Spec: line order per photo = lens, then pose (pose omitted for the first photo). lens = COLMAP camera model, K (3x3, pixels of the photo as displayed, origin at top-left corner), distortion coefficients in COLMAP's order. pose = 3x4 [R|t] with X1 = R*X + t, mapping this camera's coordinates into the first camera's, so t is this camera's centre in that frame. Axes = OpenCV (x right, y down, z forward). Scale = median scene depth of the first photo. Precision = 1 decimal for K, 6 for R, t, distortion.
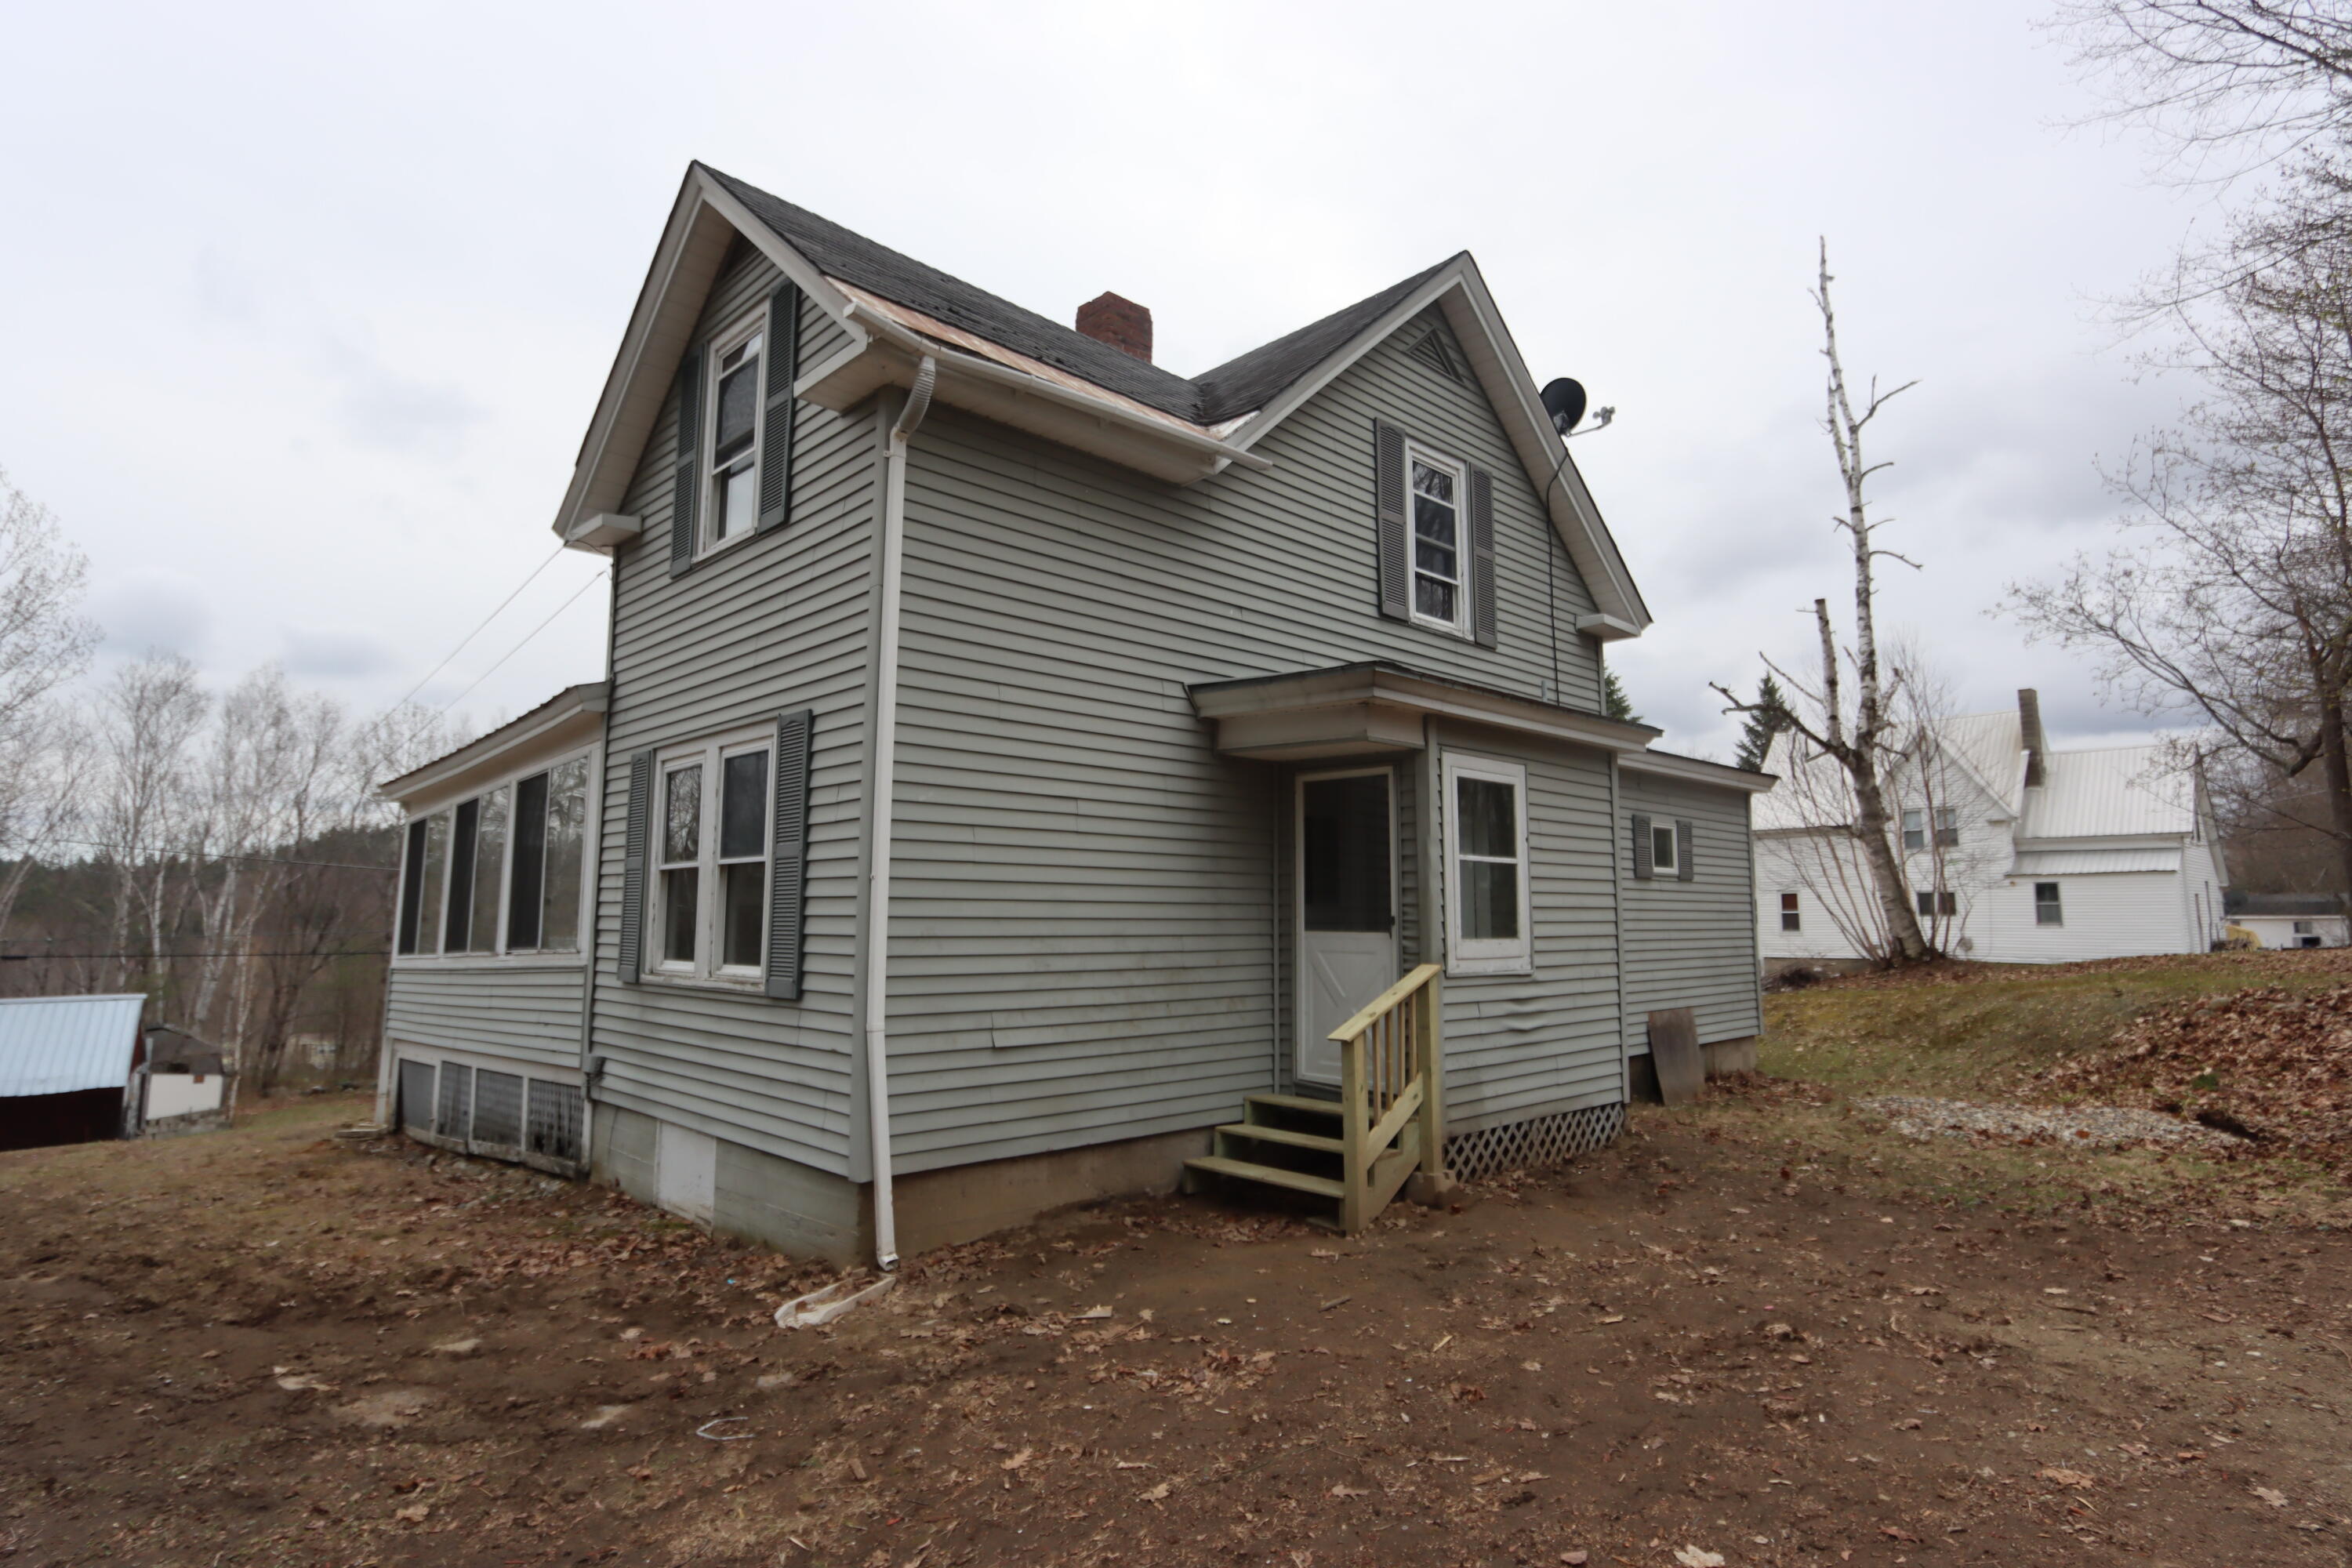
lens RADIAL K [[1207.1, 0, 1158.7], [0, 1207.1, 777.1], [0, 0, 1]] dist [-0.018852, 0.004384]
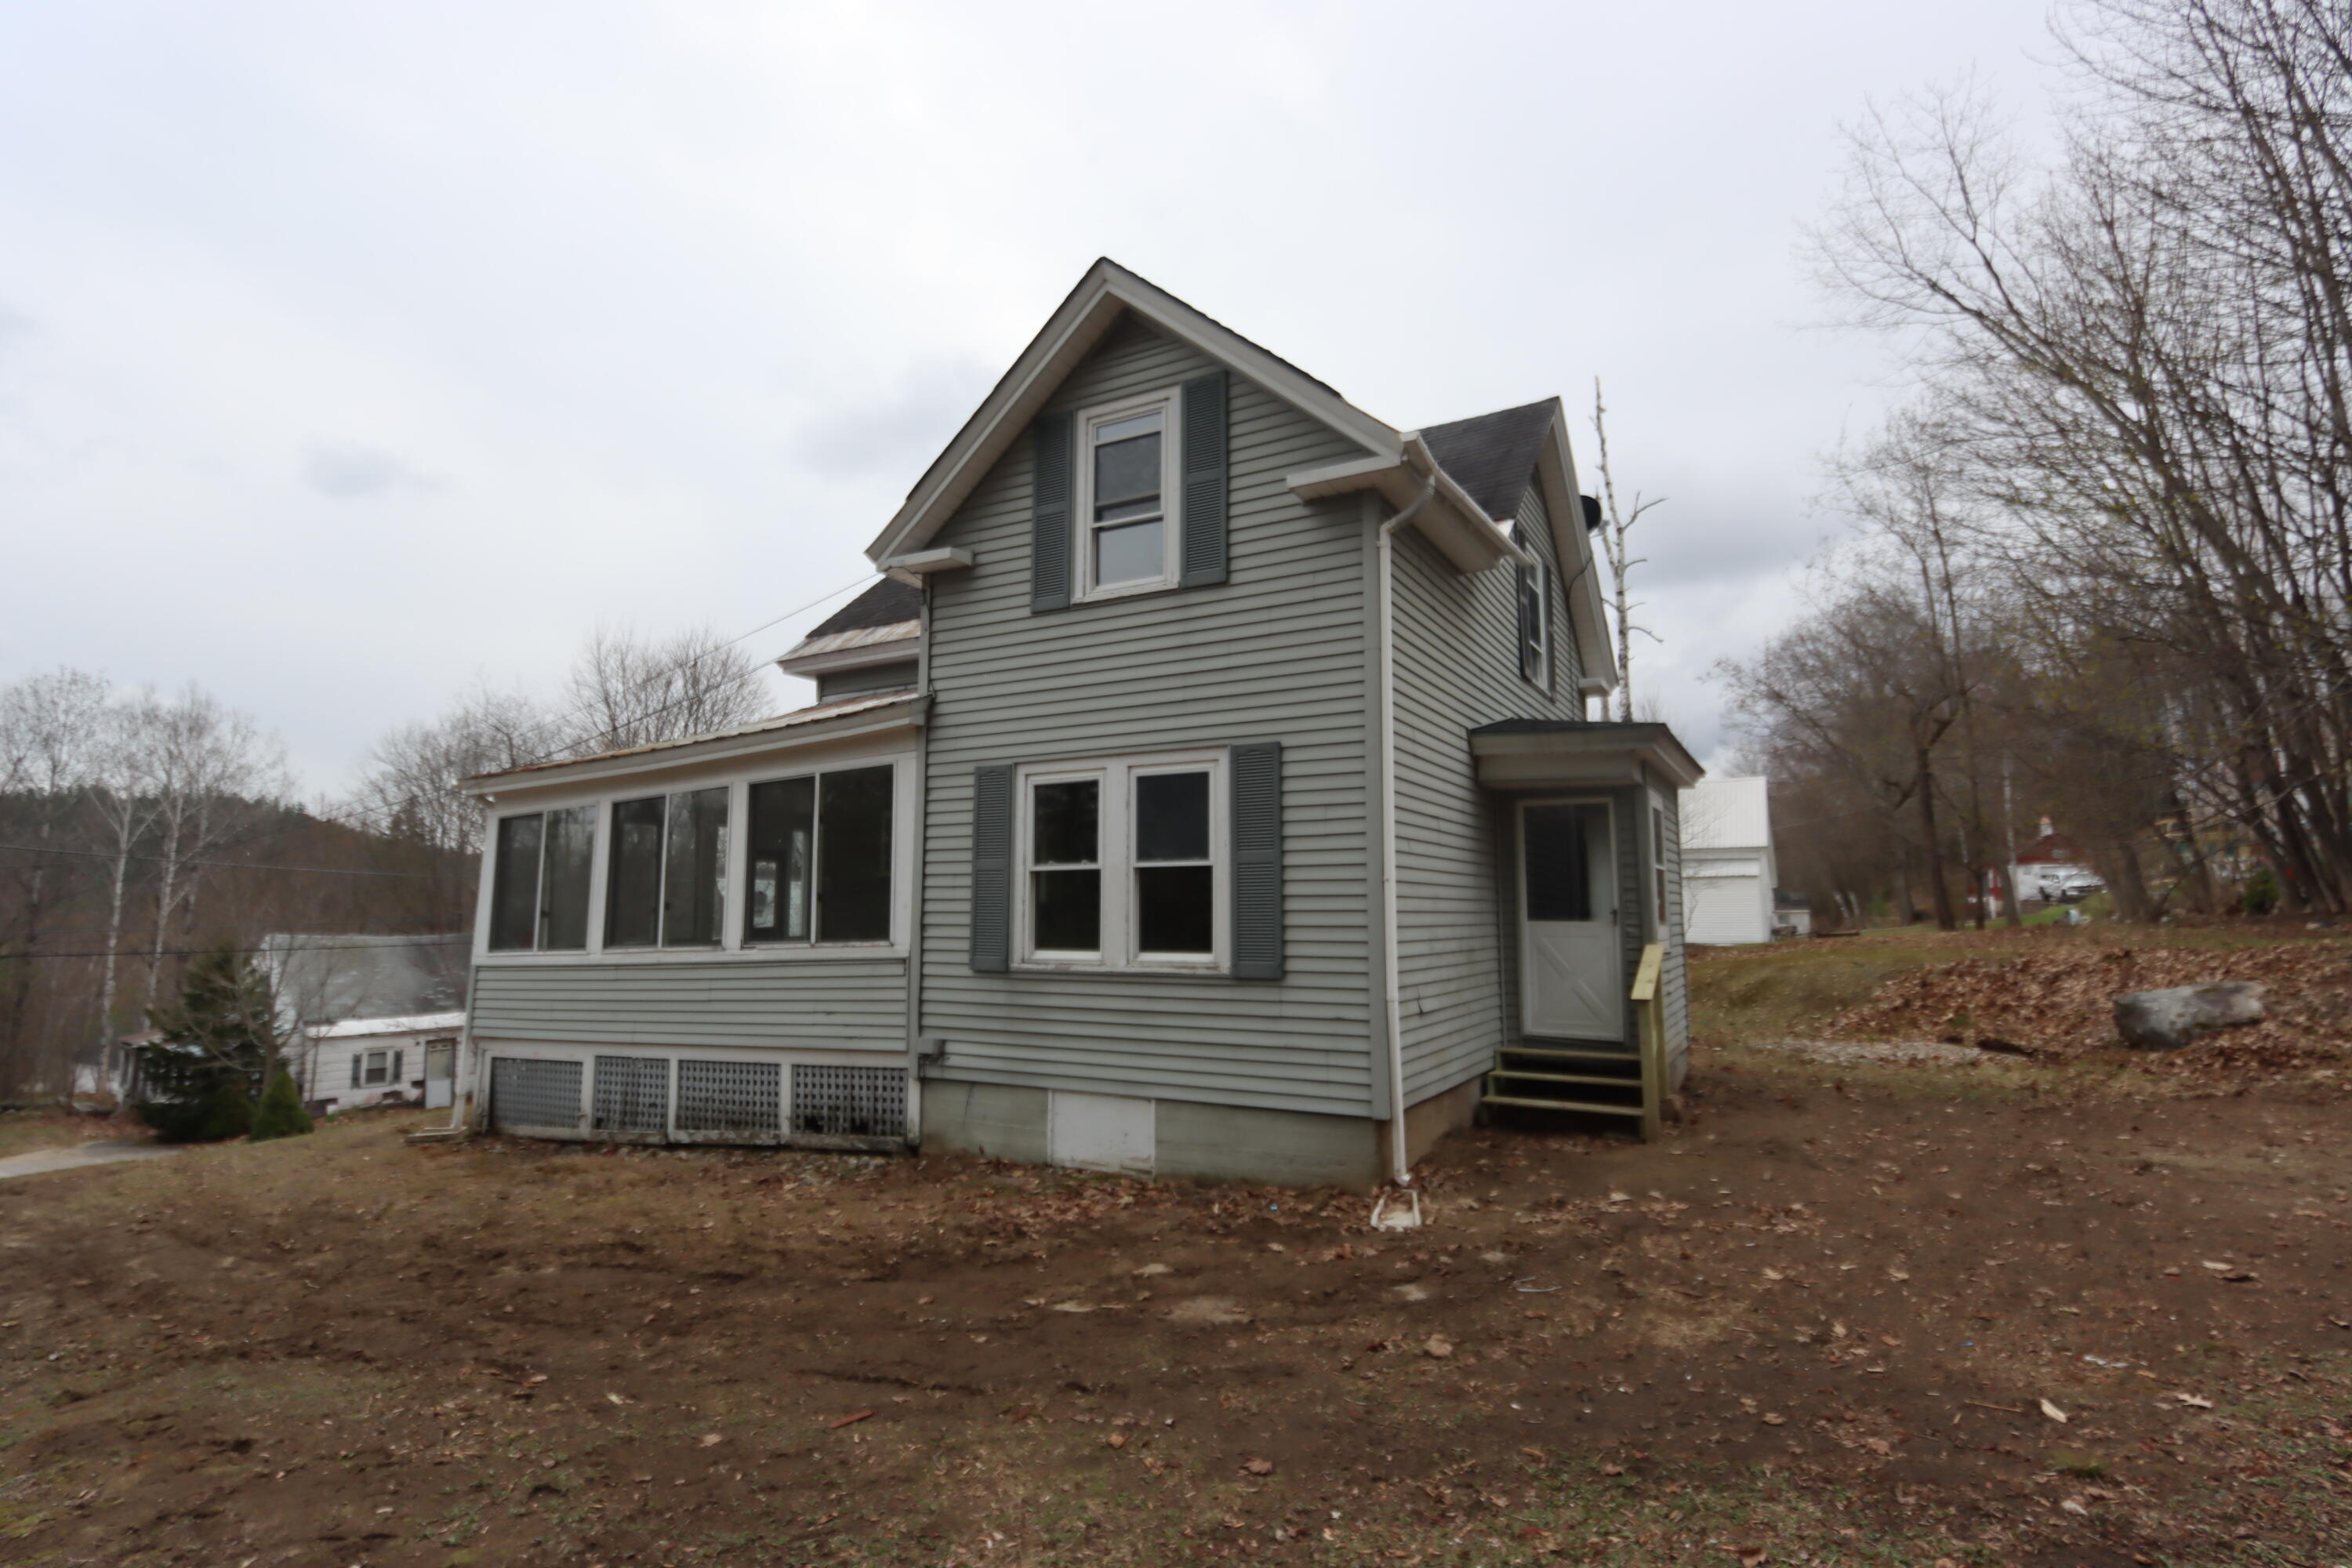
lens RADIAL K [[1131.9, 0, 1163.2], [0, 1131.9, 780.6], [0, 0, 1]] dist [-0.022563, 0.008569]
pose [[0.958981, 0.030150, 0.281861, -0.600111], [-0.030116, 0.999536, -0.004452, -0.006748], [-0.281865, -0.004219, 0.959445, -0.057141]]
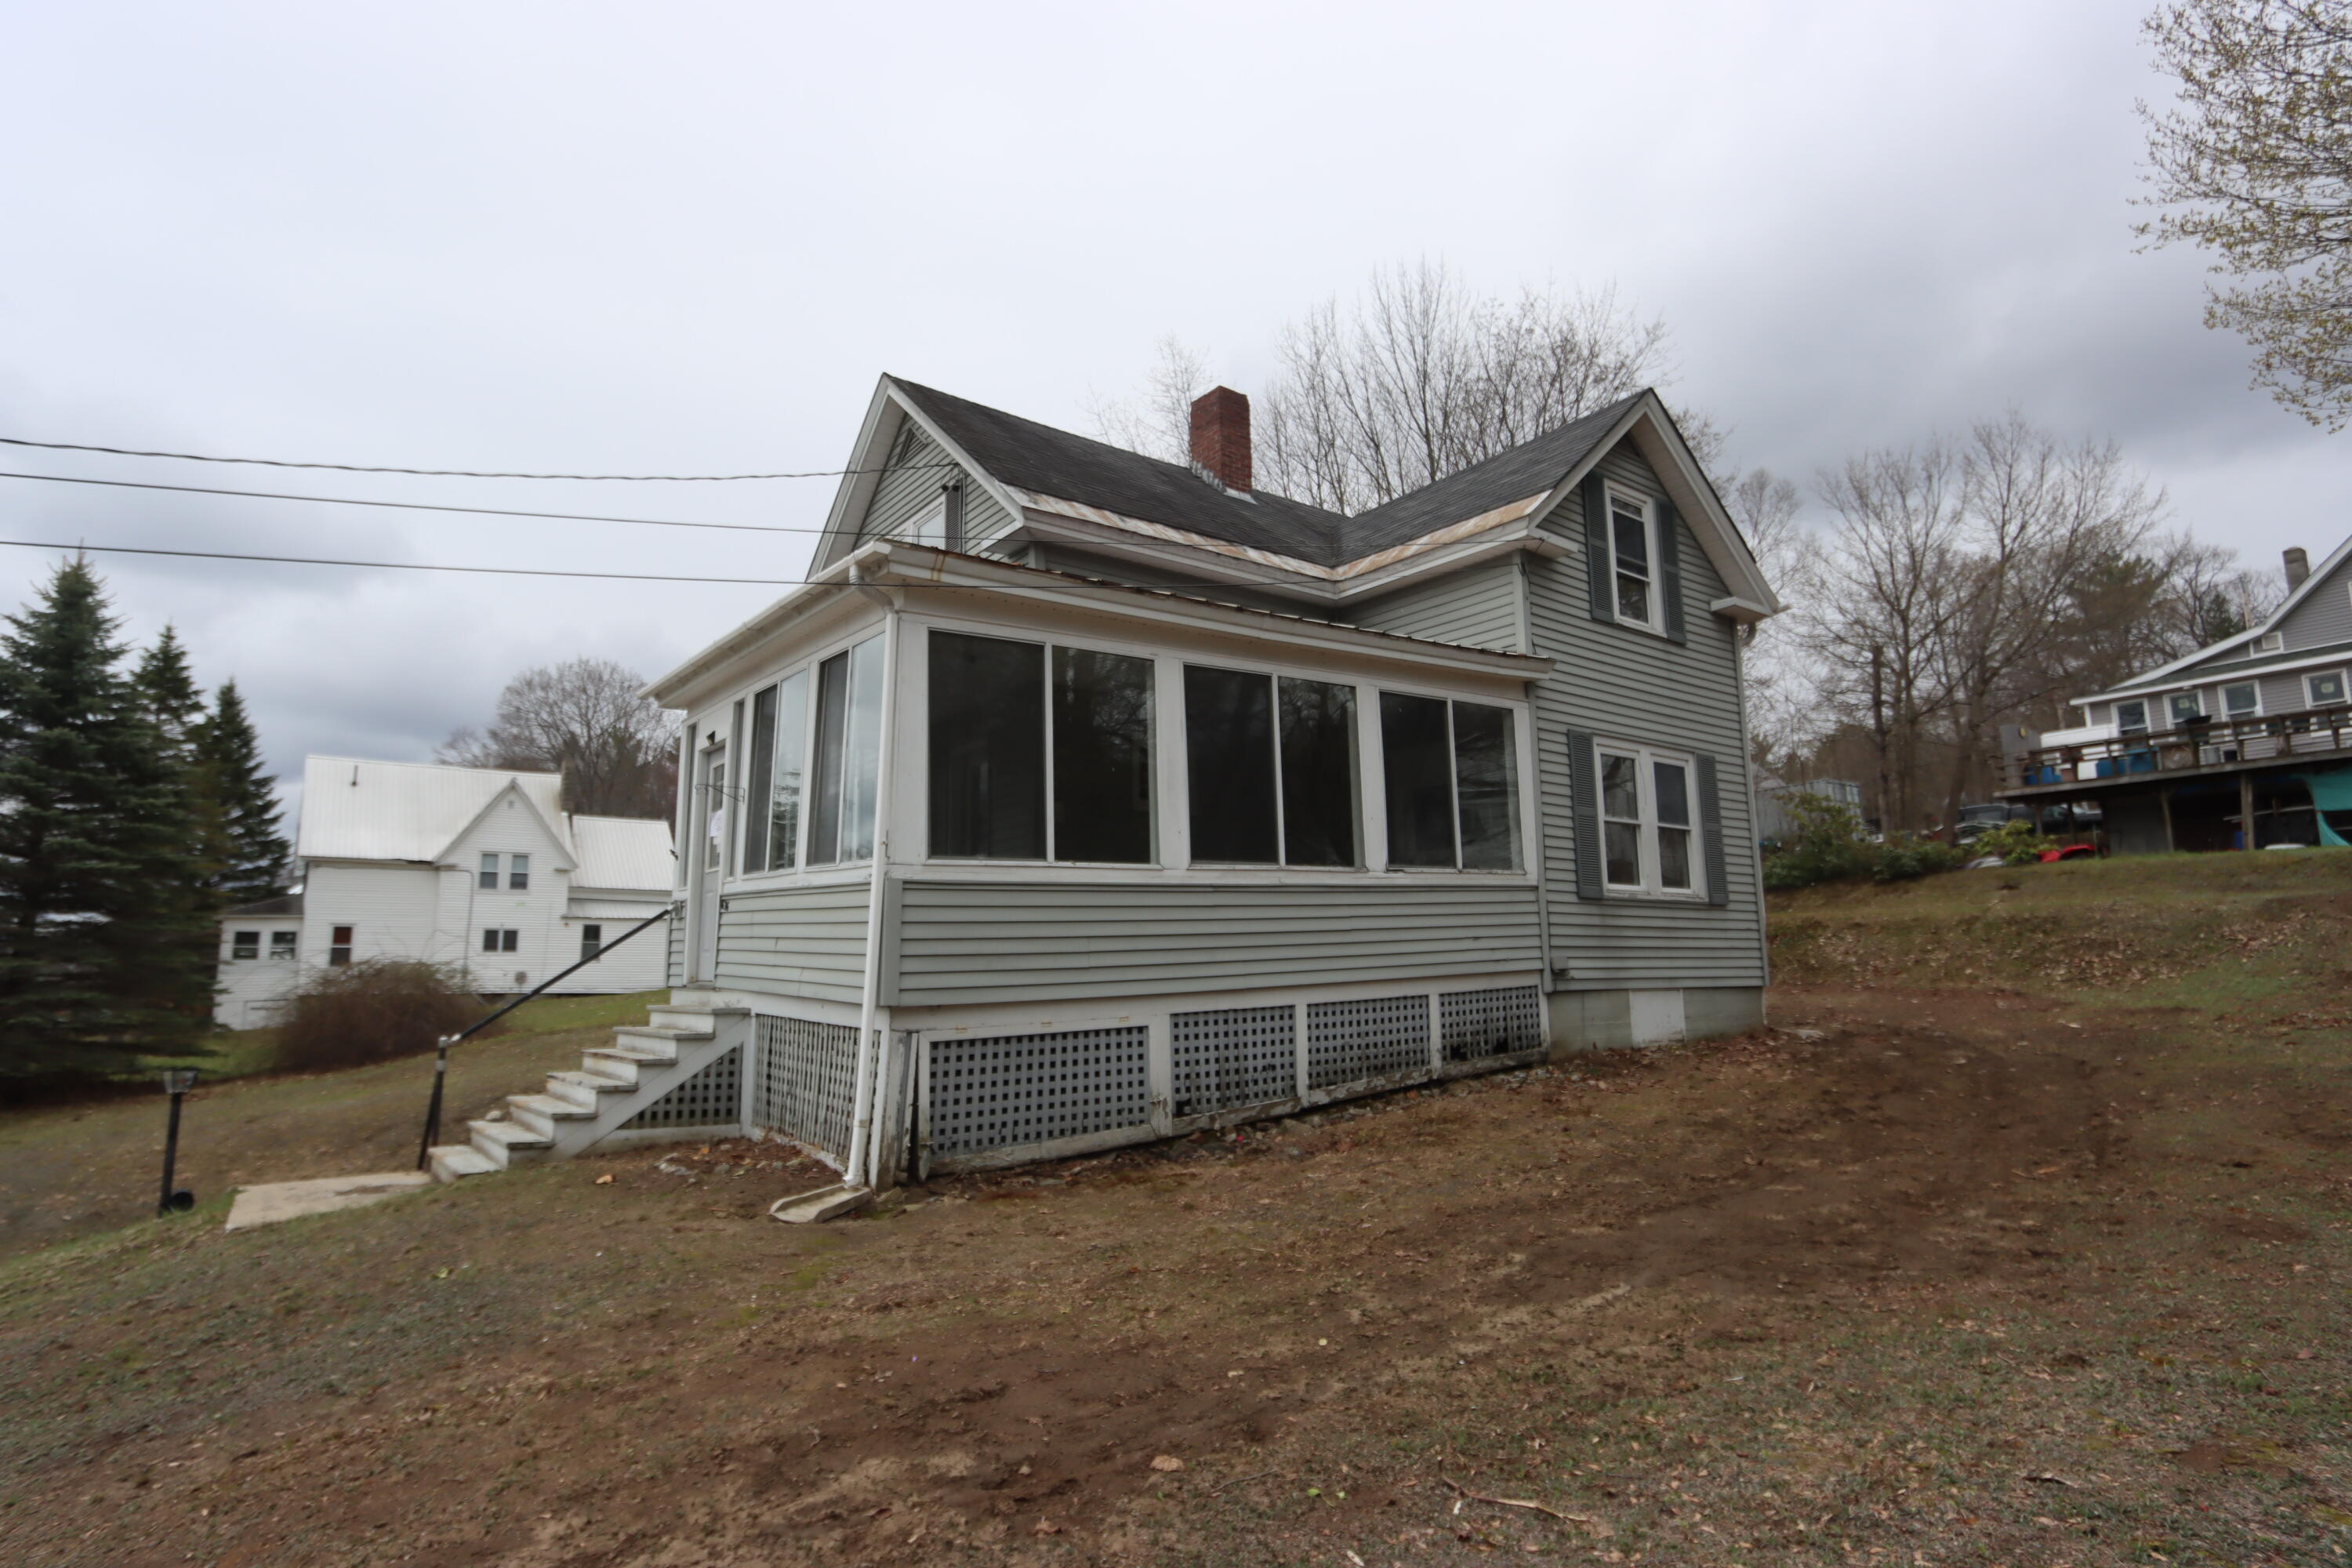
lens RADIAL K [[1208.2, 0, 1149.1], [0, 1208.2, 780.8], [0, 0, 1]] dist [-0.015195, 0.002051]
pose [[0.135165, 0.159013, 0.977980, -1.906202], [-0.106618, 0.983641, -0.145198, 0.298304], [-0.985070, -0.084644, 0.149908, 1.330309]]
